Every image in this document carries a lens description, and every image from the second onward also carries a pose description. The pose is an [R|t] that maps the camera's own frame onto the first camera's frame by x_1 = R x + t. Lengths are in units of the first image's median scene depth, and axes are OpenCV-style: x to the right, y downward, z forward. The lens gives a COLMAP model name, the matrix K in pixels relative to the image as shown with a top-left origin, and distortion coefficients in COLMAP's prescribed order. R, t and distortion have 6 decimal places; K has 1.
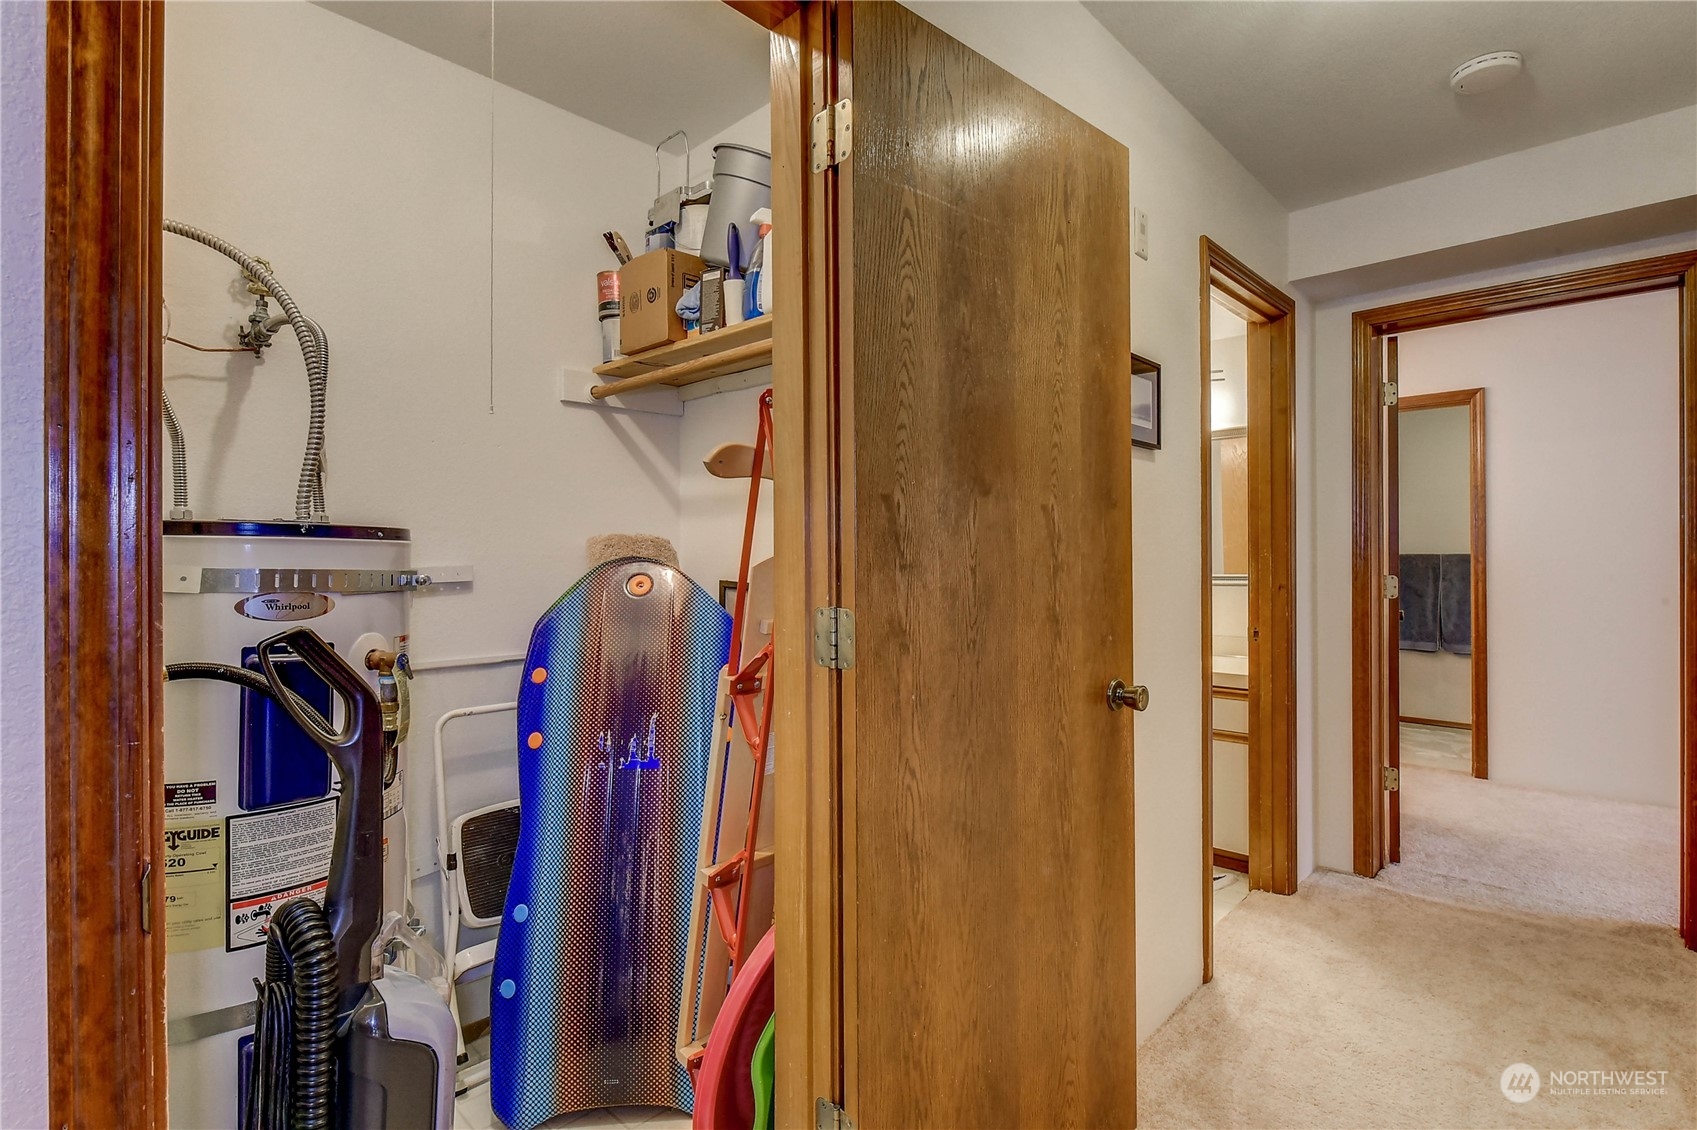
lens RADIAL K [[800.4, 0, 851.6], [0, 800.4, 560.3], [0, 0, 1]] dist [0.005459, 0.000360]
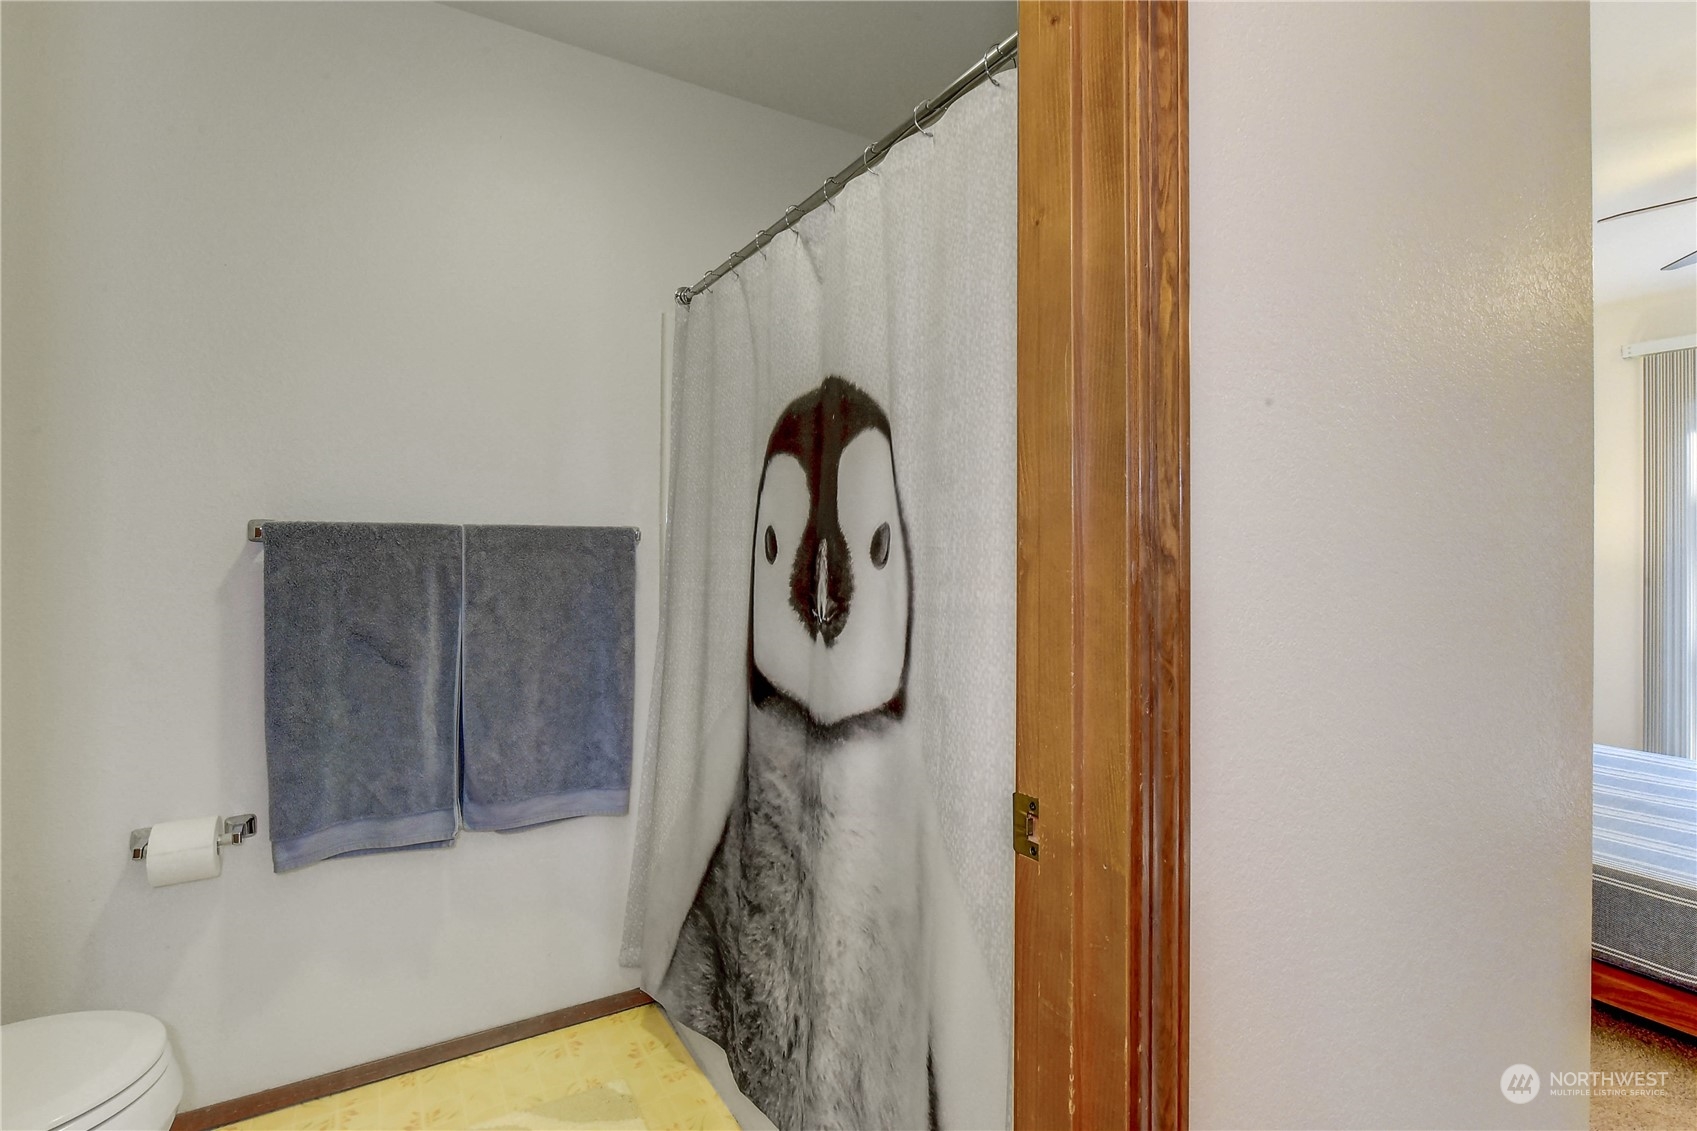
lens RADIAL K [[800.4, 0, 850.2], [0, 800.4, 563.9], [0, 0, 1]] dist [0.005459, 0.000360]
pose [[0.455656, 0.000846, 0.890155, 0.527467], [-0.001016, 0.999999, -0.000430, 0.008156], [-0.890155, -0.000709, 0.455657, 0.726673]]
